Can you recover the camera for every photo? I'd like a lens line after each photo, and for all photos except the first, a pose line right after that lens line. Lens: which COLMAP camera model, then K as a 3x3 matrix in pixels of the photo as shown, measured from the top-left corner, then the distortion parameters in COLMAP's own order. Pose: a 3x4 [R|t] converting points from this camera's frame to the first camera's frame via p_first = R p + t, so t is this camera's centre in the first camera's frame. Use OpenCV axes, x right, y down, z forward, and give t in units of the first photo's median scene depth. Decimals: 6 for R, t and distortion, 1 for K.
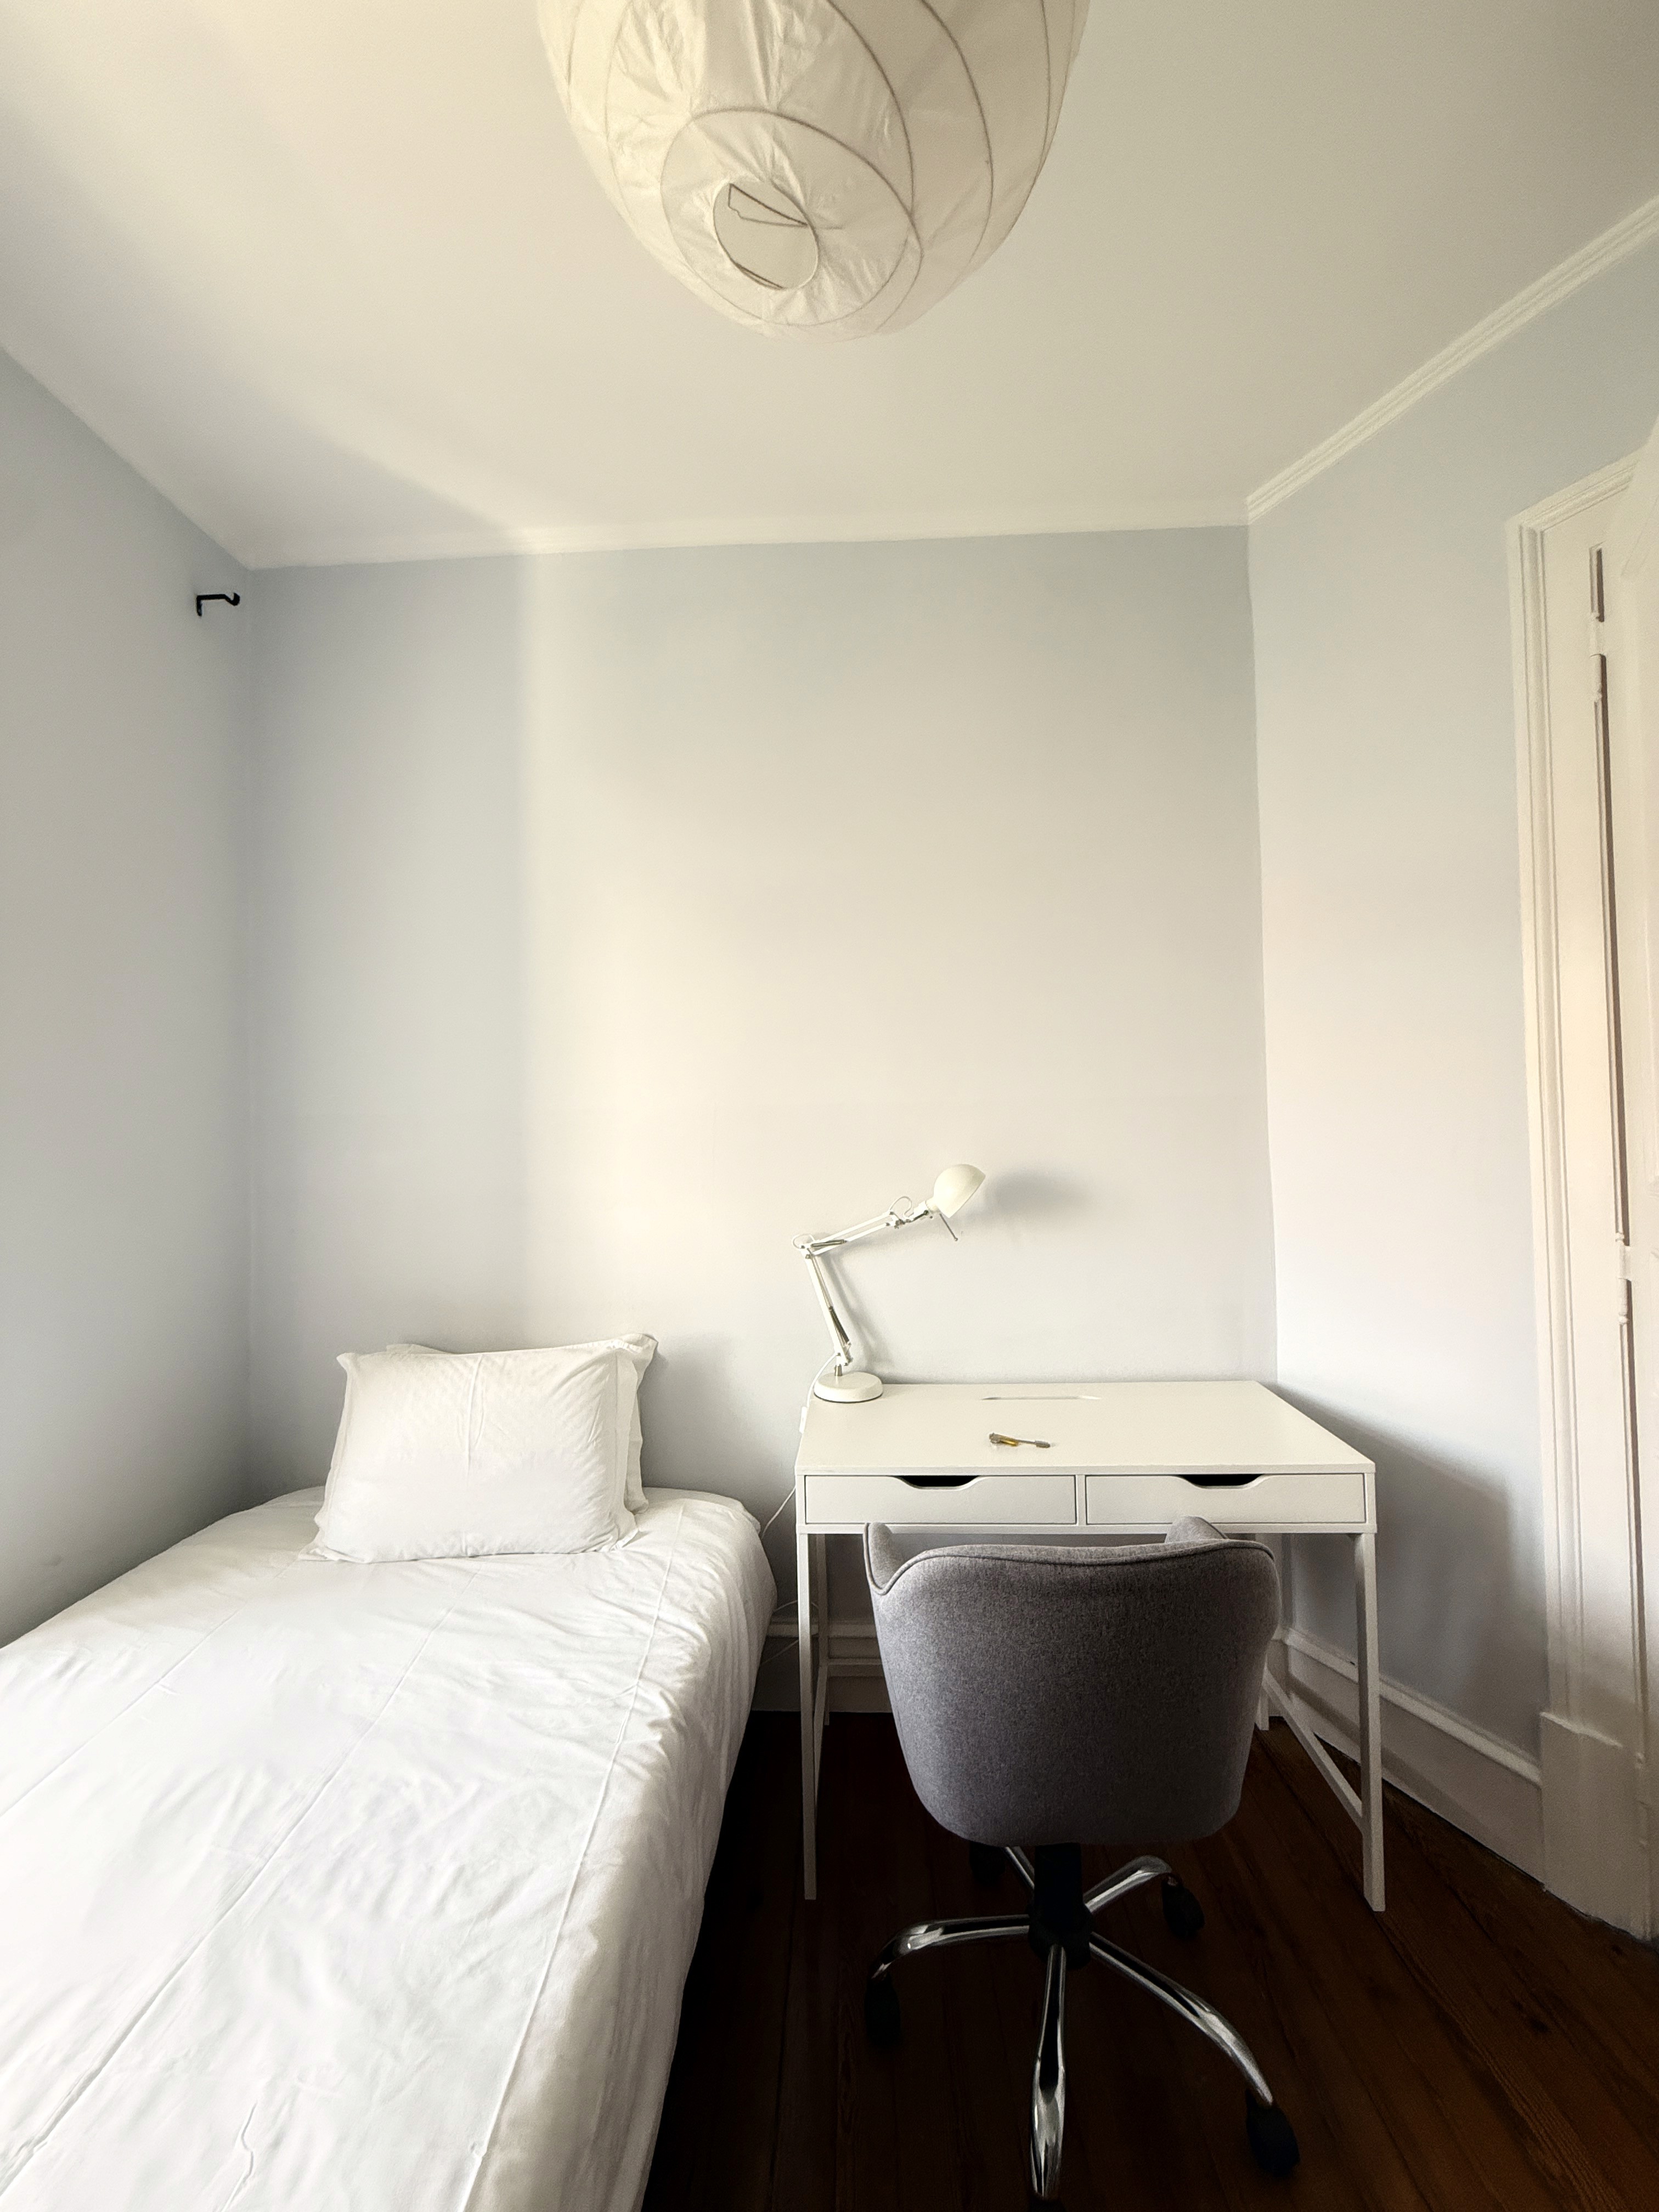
lens RADIAL K [[879.4, 0, 831.7], [0, 879.4, 1105.8], [0, 0, 1]] dist [-0.000882, 0.000170]
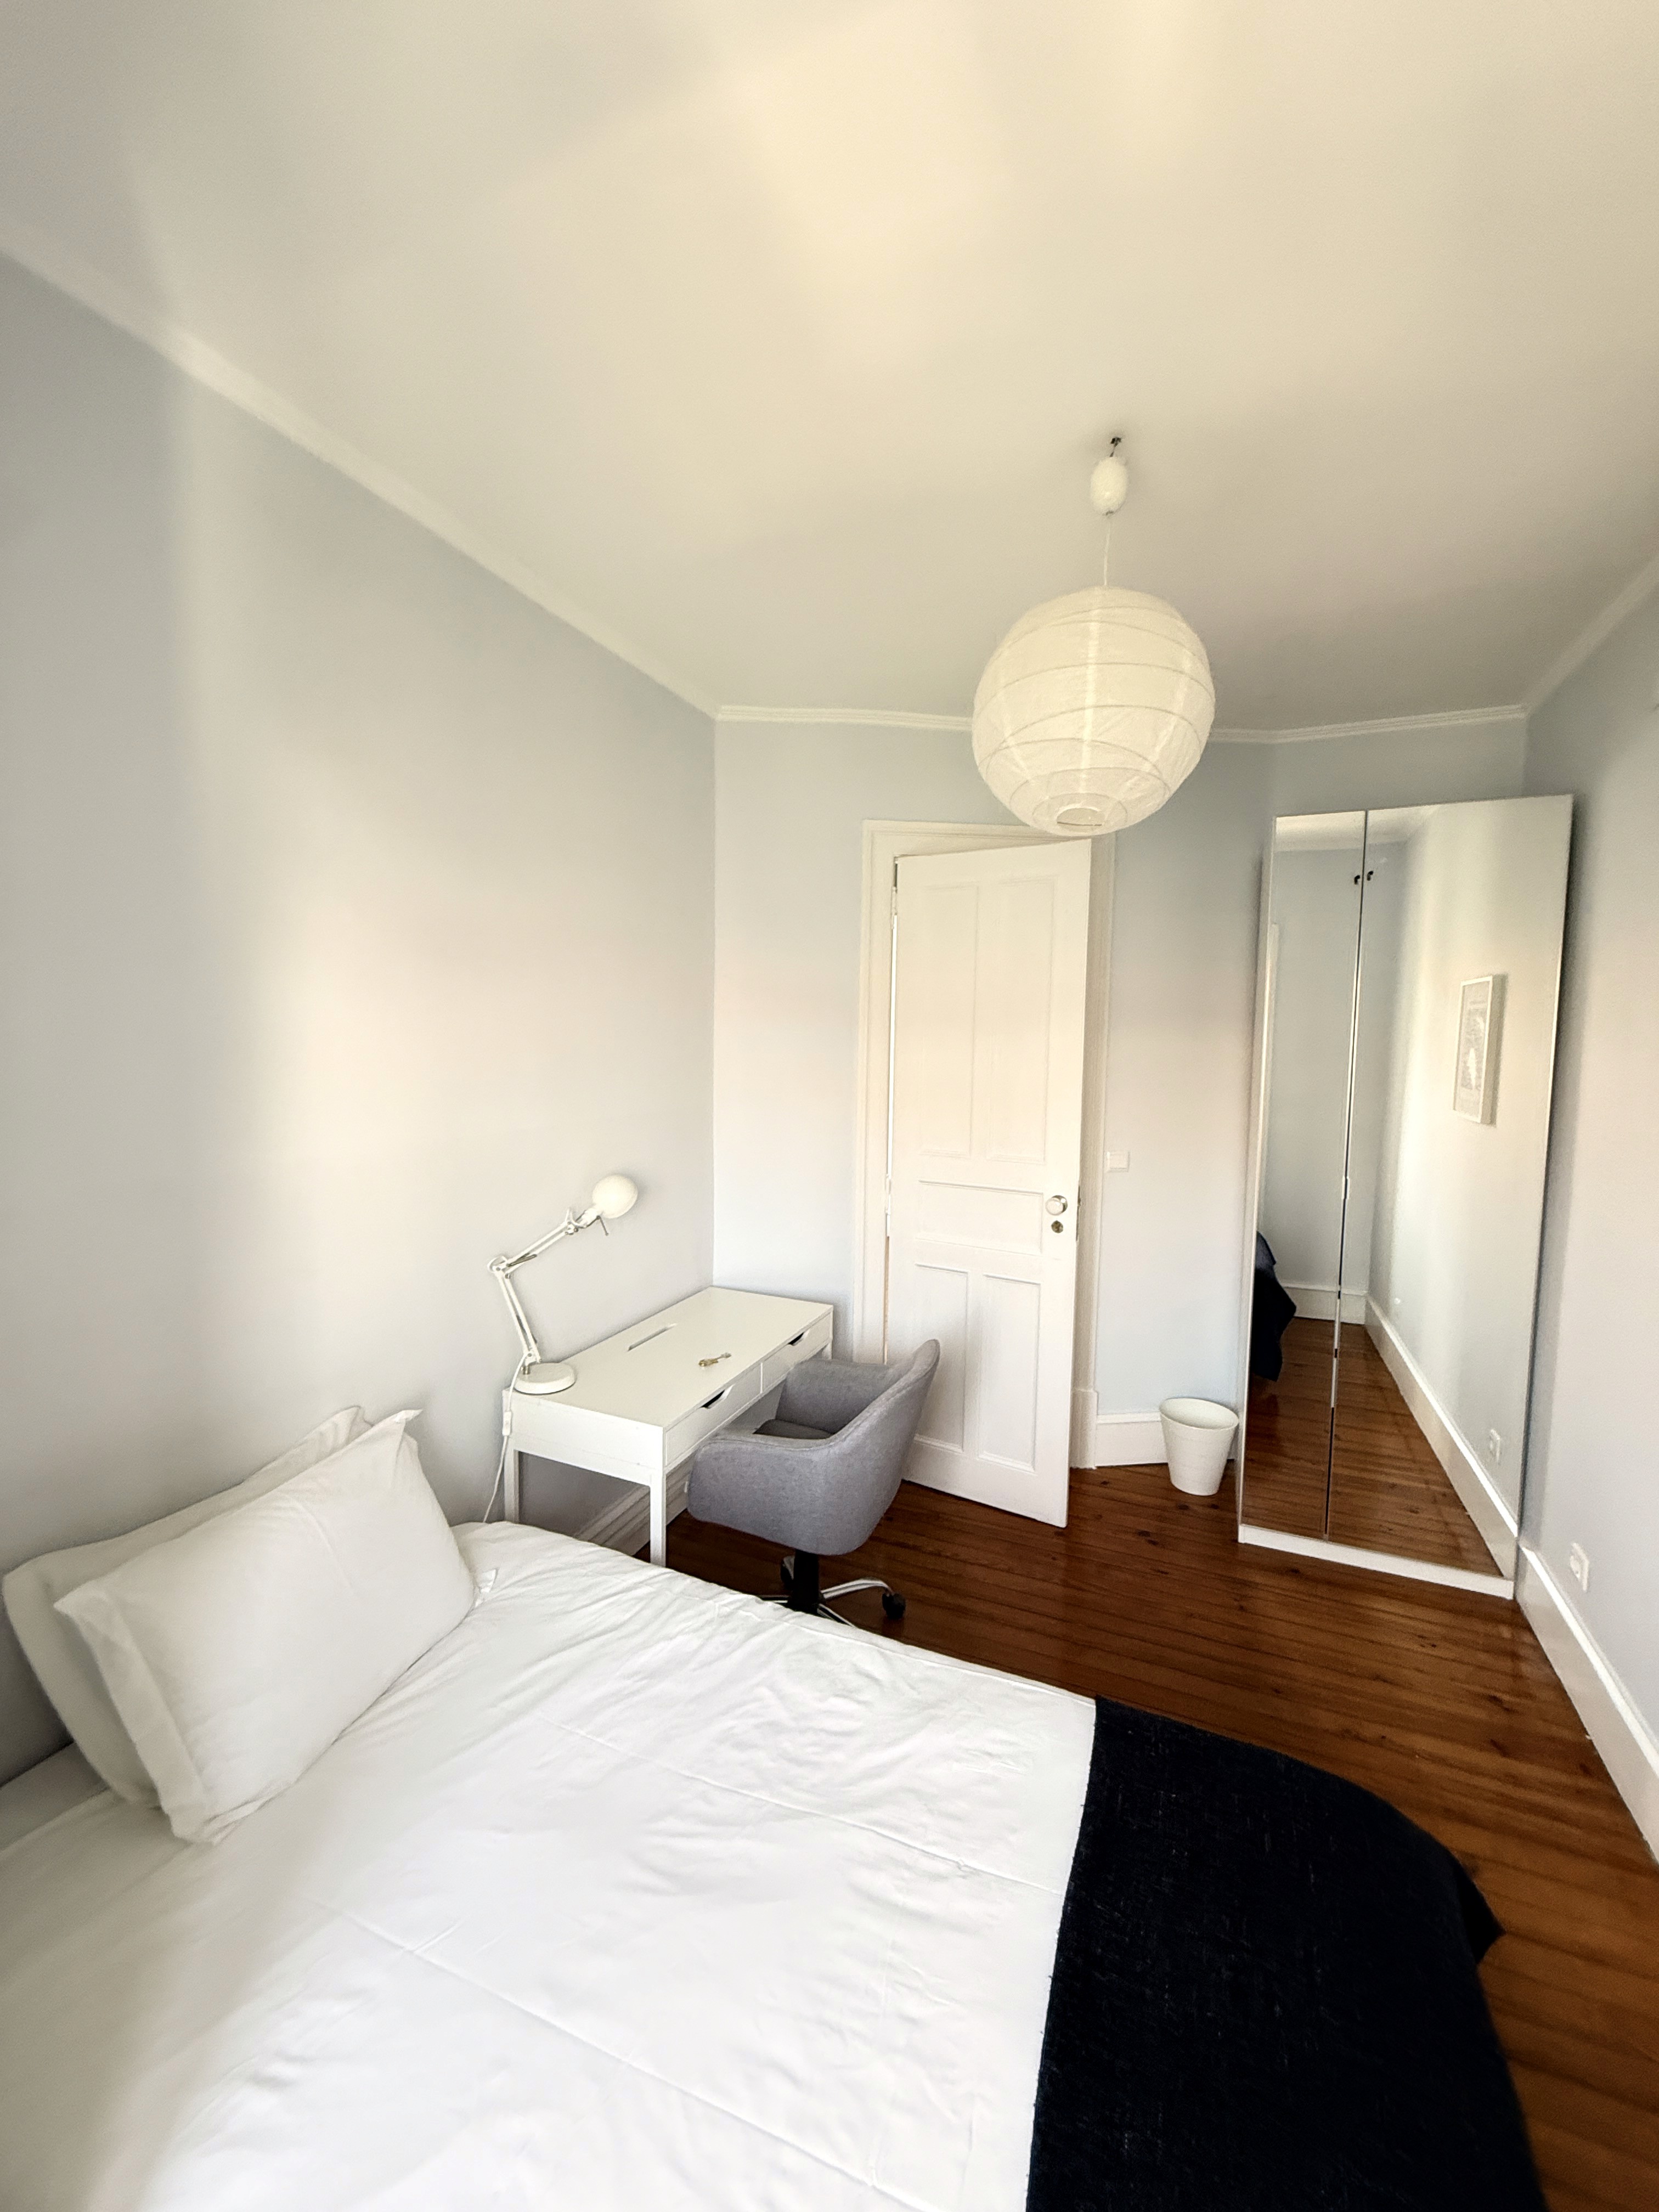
lens RADIAL K [[879.4, 0, 831.7], [0, 879.4, 1105.8], [0, 0, 1]] dist [-0.000882, 0.000170]
pose [[0.353581, -0.055130, 0.933778, -1.138629], [-0.041097, 0.996382, 0.074388, -0.172919], [-0.934501, -0.064677, 0.350036, 0.337354]]
